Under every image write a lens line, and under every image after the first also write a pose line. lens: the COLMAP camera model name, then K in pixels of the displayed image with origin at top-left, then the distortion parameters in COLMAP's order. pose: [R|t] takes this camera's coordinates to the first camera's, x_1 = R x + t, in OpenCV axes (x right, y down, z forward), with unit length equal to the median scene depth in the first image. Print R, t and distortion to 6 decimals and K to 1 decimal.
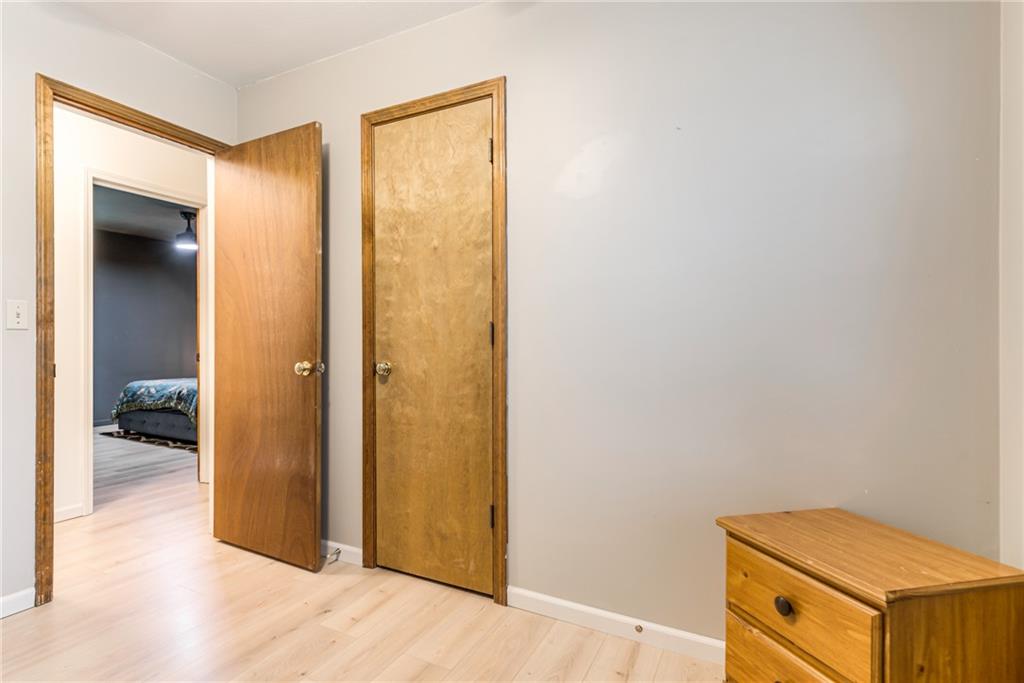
lens RADIAL K [[527.1, 0, 507.1], [0, 527.1, 342.7], [0, 0, 1]] dist [0.002070, 0.001110]
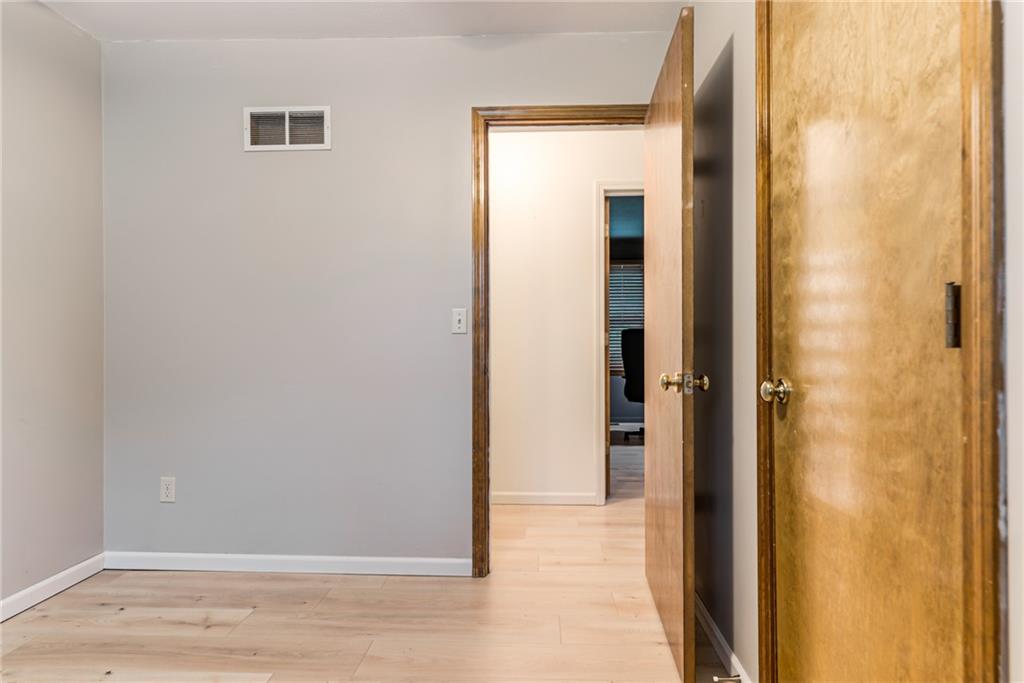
lens RADIAL K [[527.1, 0, 516.5], [0, 527.1, 341.5], [0, 0, 1]] dist [0.002070, 0.001110]
pose [[0.385488, -0.007952, -0.922678, 0.175615], [0.000736, 0.999965, -0.008311, 0.001984], [0.922712, 0.002525, 0.385481, 0.582221]]
